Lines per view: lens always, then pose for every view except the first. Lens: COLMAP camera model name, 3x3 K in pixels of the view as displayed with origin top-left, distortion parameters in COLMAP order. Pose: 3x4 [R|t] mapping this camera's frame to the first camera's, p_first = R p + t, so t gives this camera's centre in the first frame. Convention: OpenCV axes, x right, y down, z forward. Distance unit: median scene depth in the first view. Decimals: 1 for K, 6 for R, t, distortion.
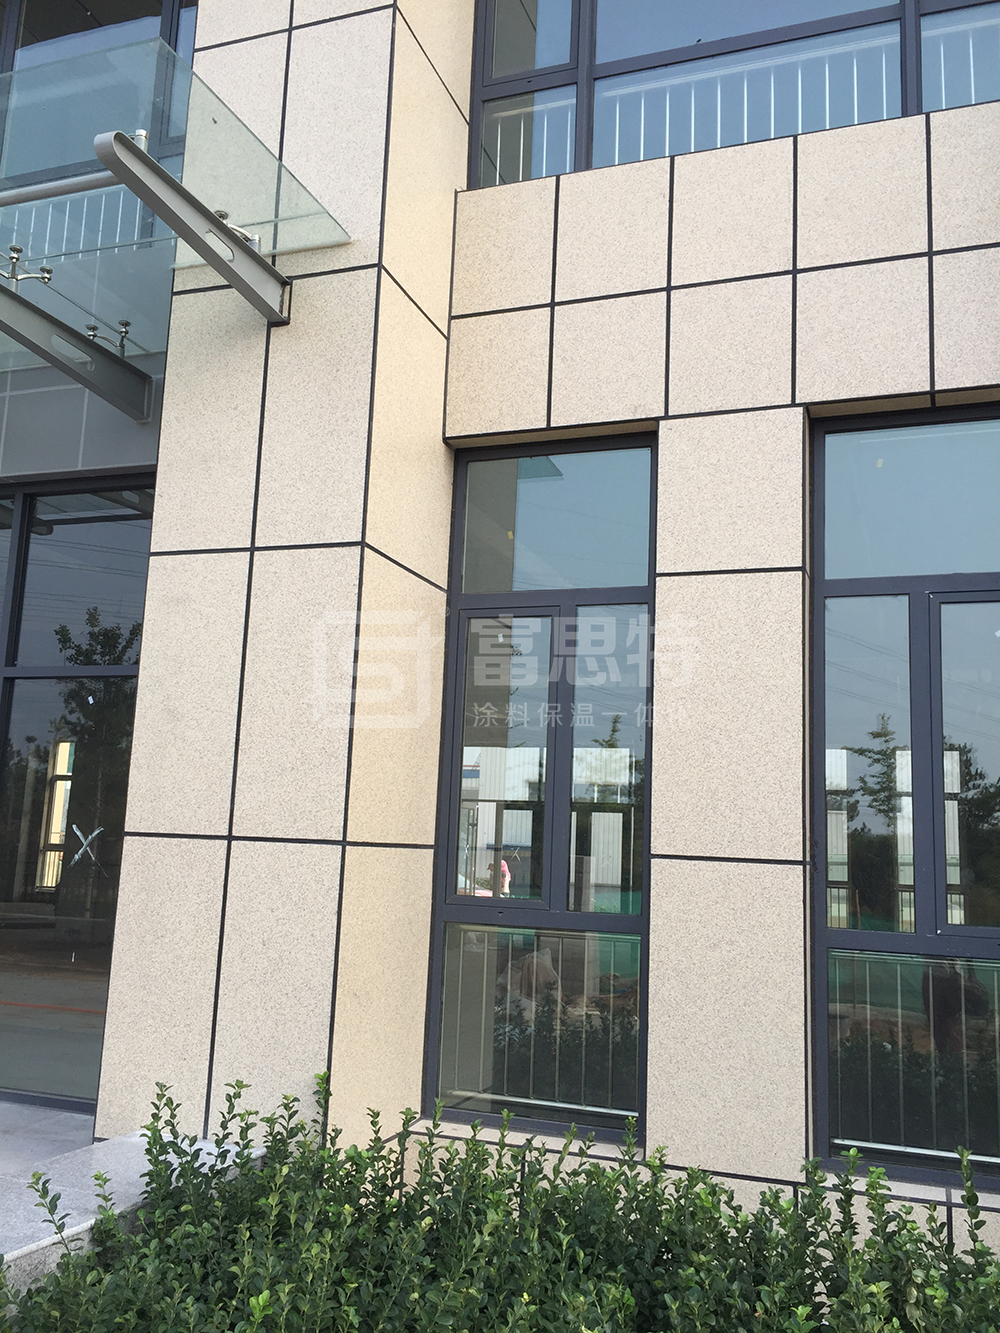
lens RADIAL K [[1199.1, 0, 500.0], [0, 1199.1, 666.5], [0, 0, 1]] dist [-0.006224, -0.003443]
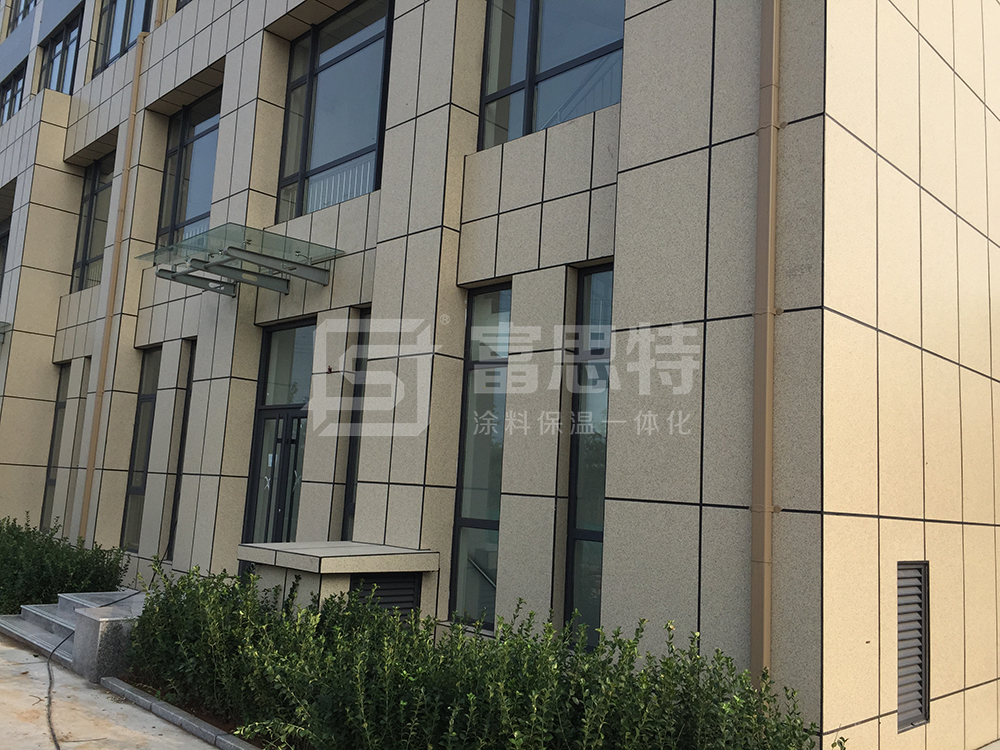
lens RADIAL K [[866.5, 0, 500.0], [0, 866.5, 375.0], [0, 0, 1]] dist [0.000758, -0.000695]
pose [[0.905980, -0.051368, -0.420193, 0.583379], [0.049374, 0.998658, -0.015629, -0.013842], [0.420432, -0.006587, 0.907300, -0.268528]]
